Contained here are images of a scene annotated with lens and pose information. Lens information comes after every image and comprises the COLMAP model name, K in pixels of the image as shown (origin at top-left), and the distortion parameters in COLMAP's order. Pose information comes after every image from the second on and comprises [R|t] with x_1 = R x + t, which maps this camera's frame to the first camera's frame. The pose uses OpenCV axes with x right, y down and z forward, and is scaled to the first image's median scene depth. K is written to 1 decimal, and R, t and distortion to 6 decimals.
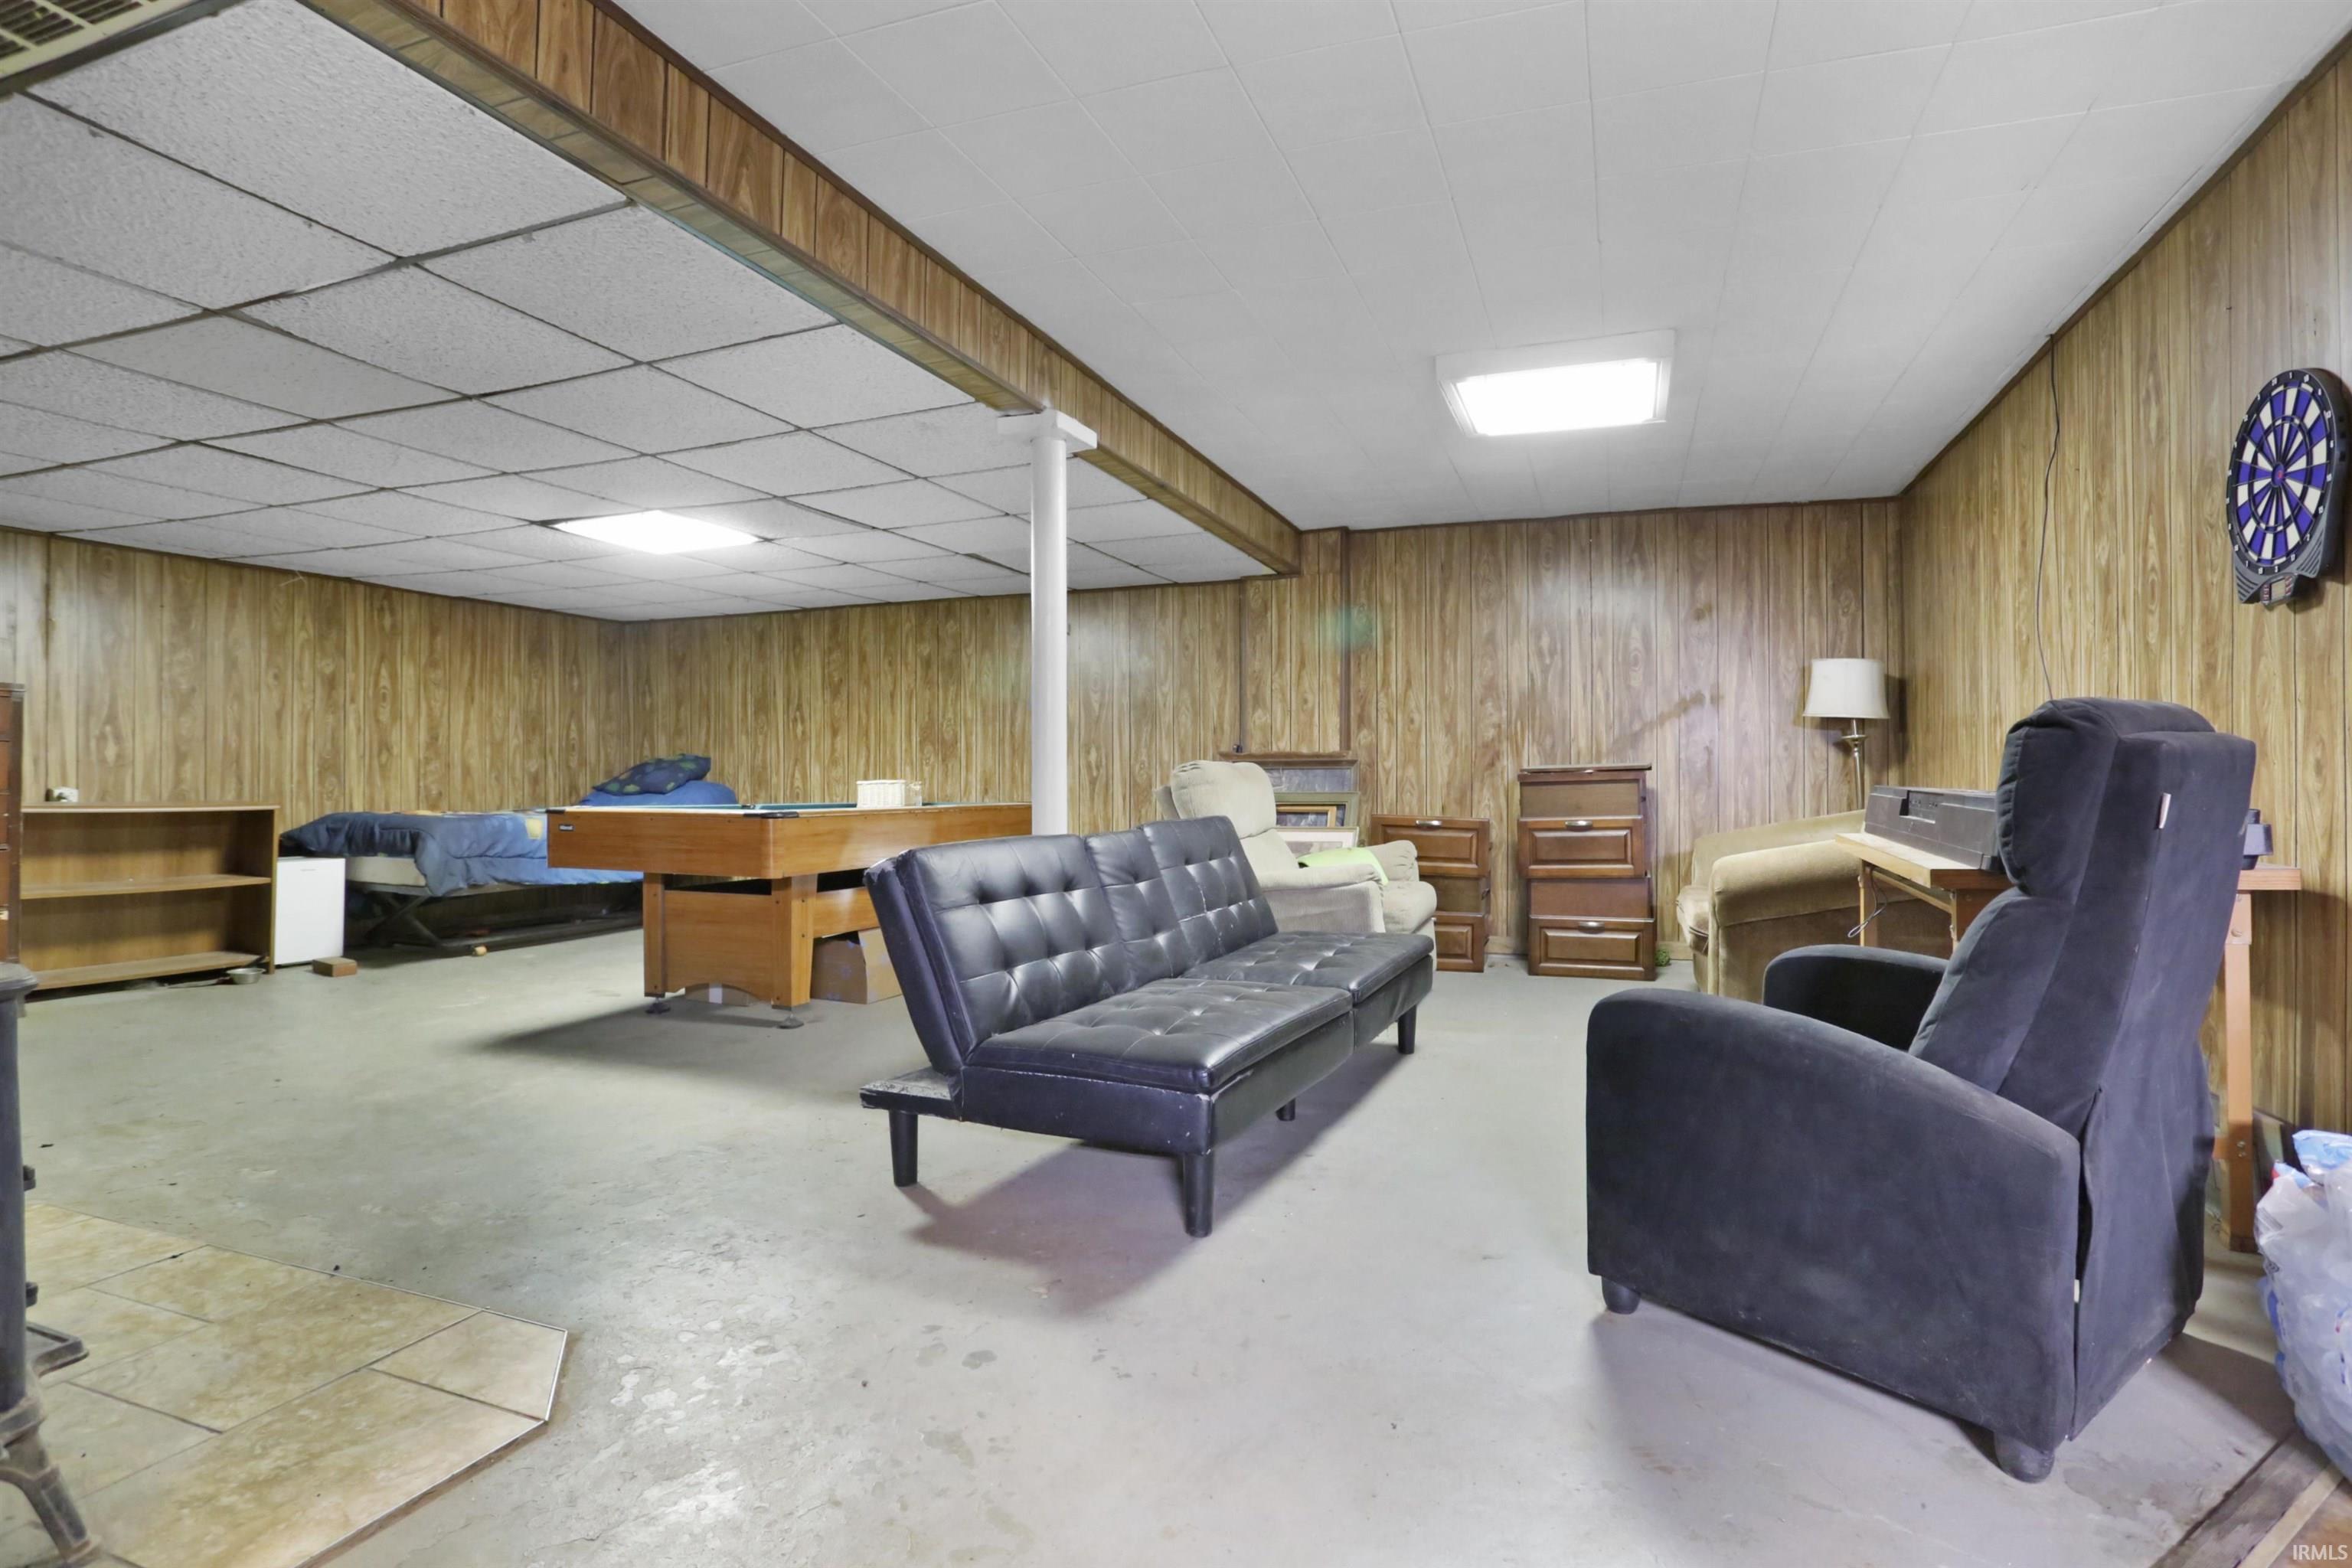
lens RADIAL K [[1138.5, 0, 1176.0], [0, 1138.5, 784.0], [0, 0, 1]] dist [-0.011549, 0.000098]
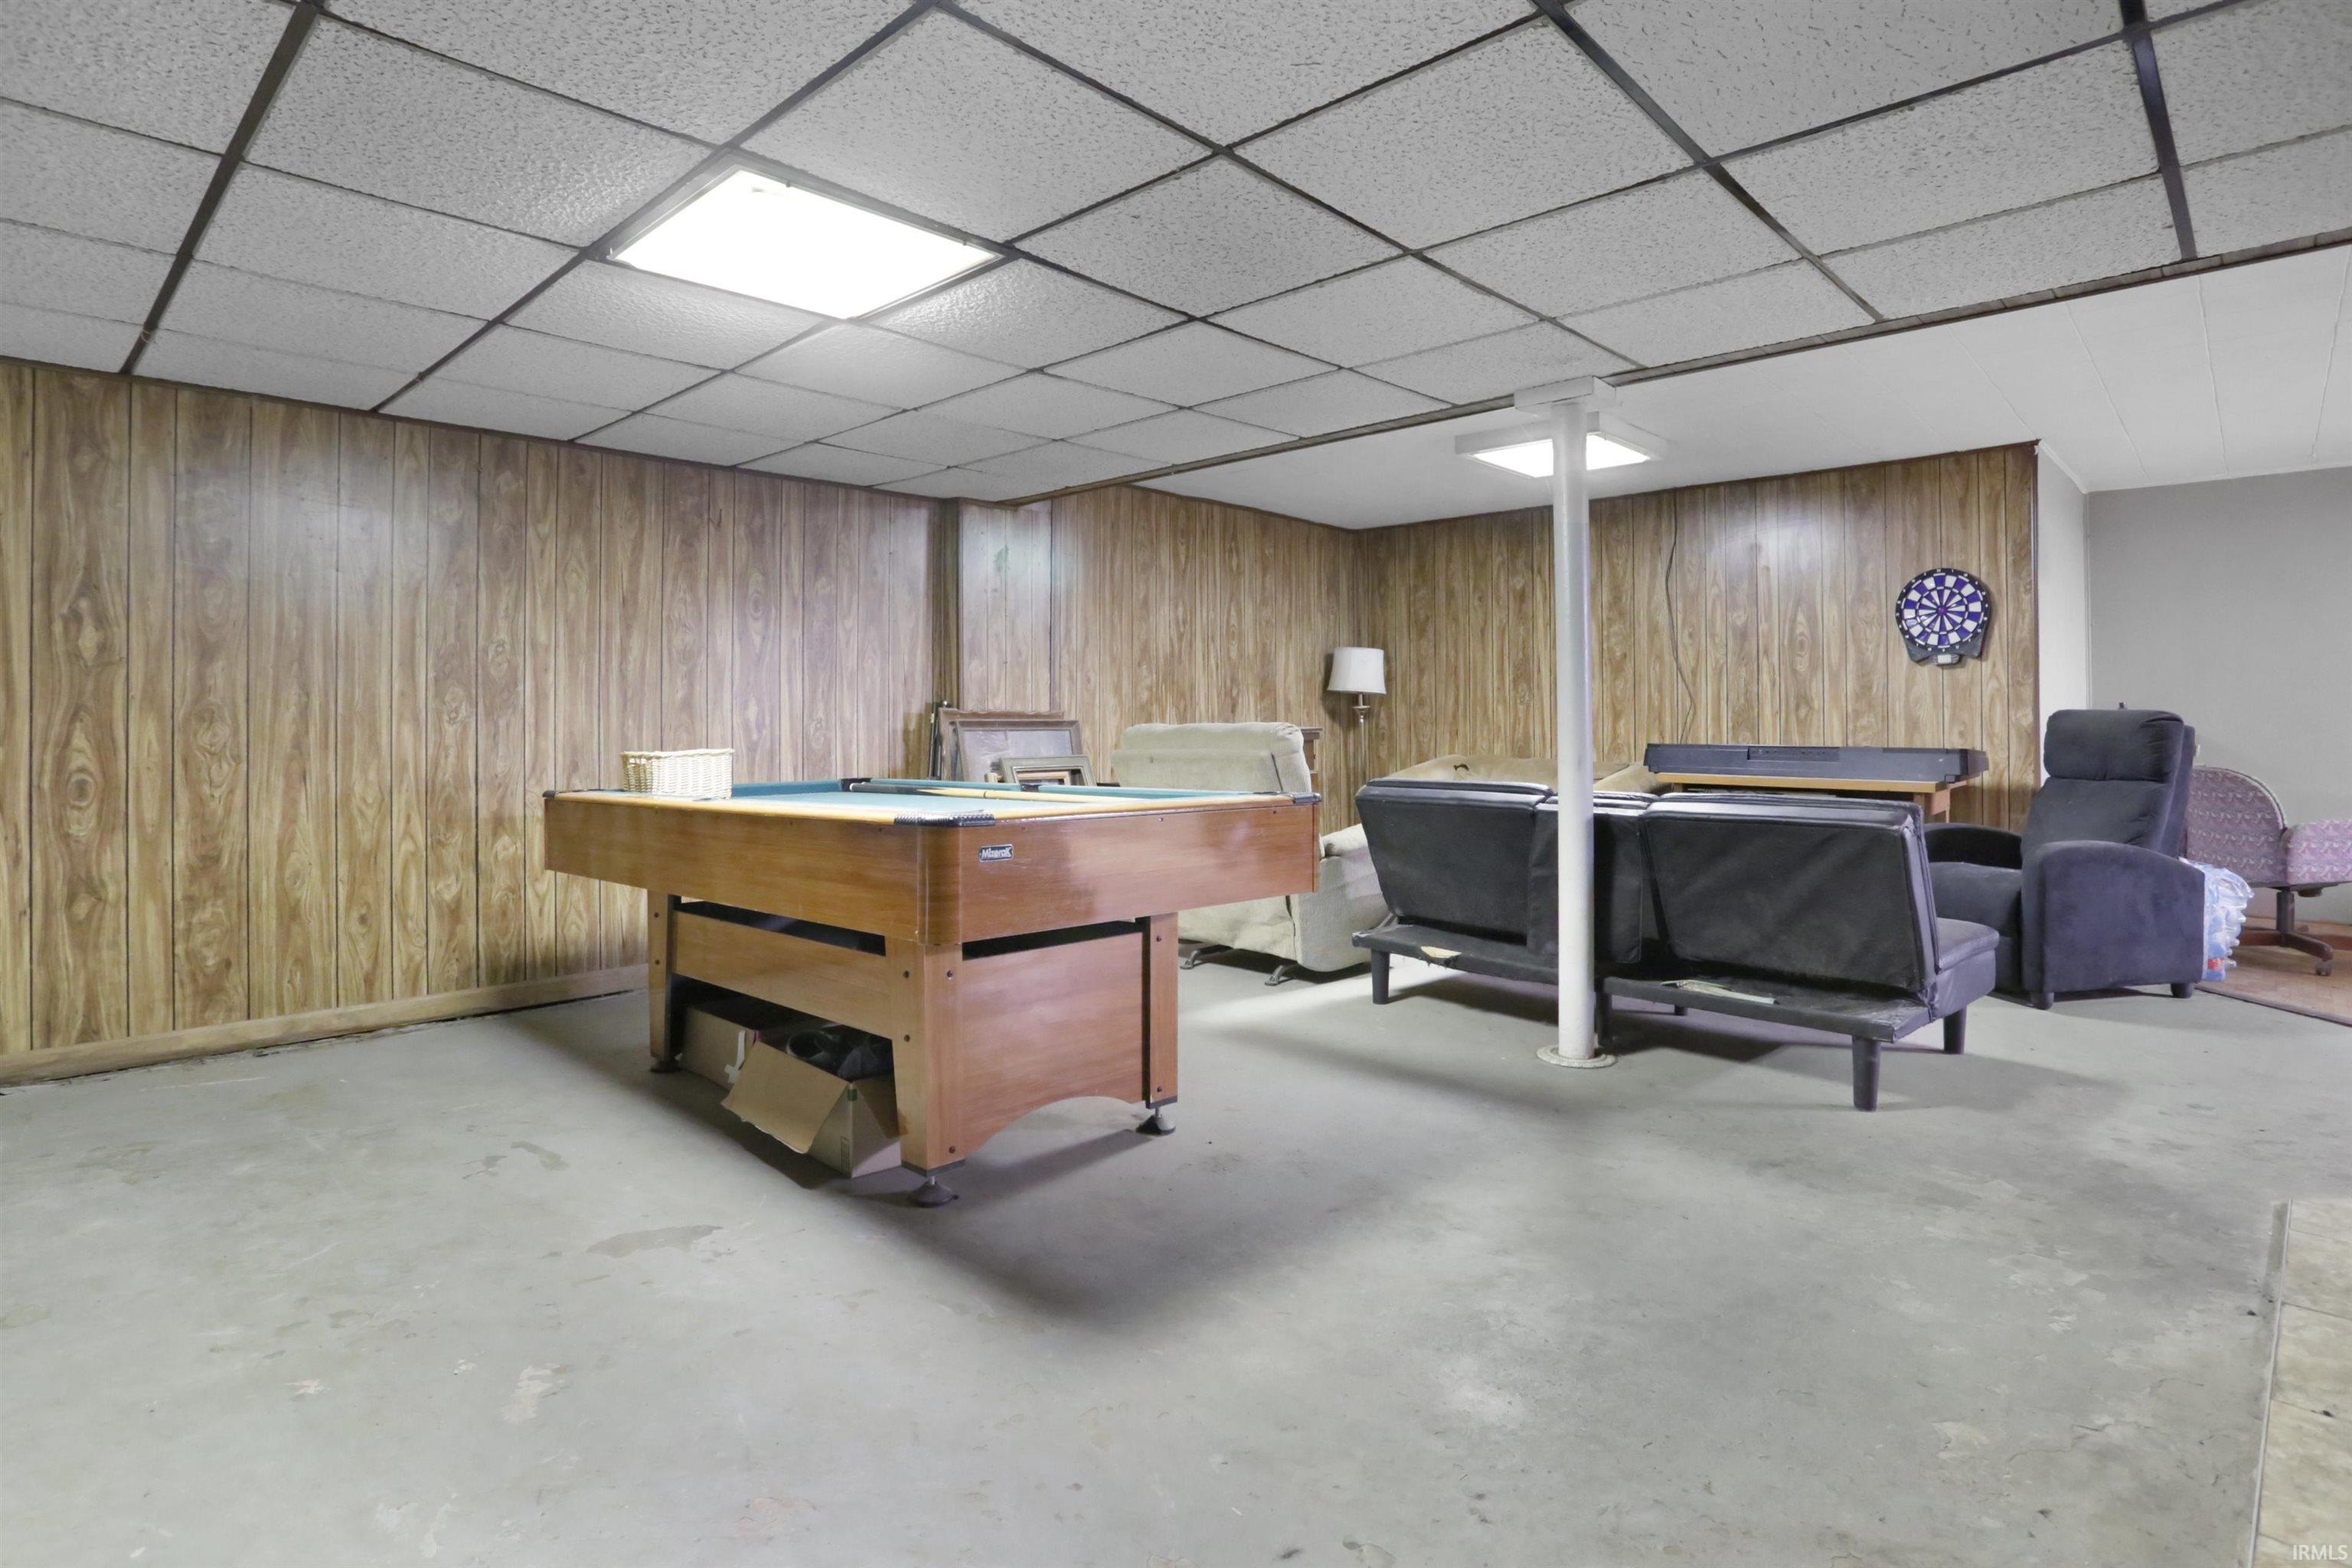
lens RADIAL K [[1215.8, 0, 1176.6], [0, 1215.8, 724.3], [0, 0, 1]] dist [-0.020574, 0.000808]
pose [[0.388850, 0.003280, 0.921295, -0.732172], [0.011222, 0.999903, -0.008296, -0.008603], [-0.921233, 0.013565, 0.388775, 0.537874]]
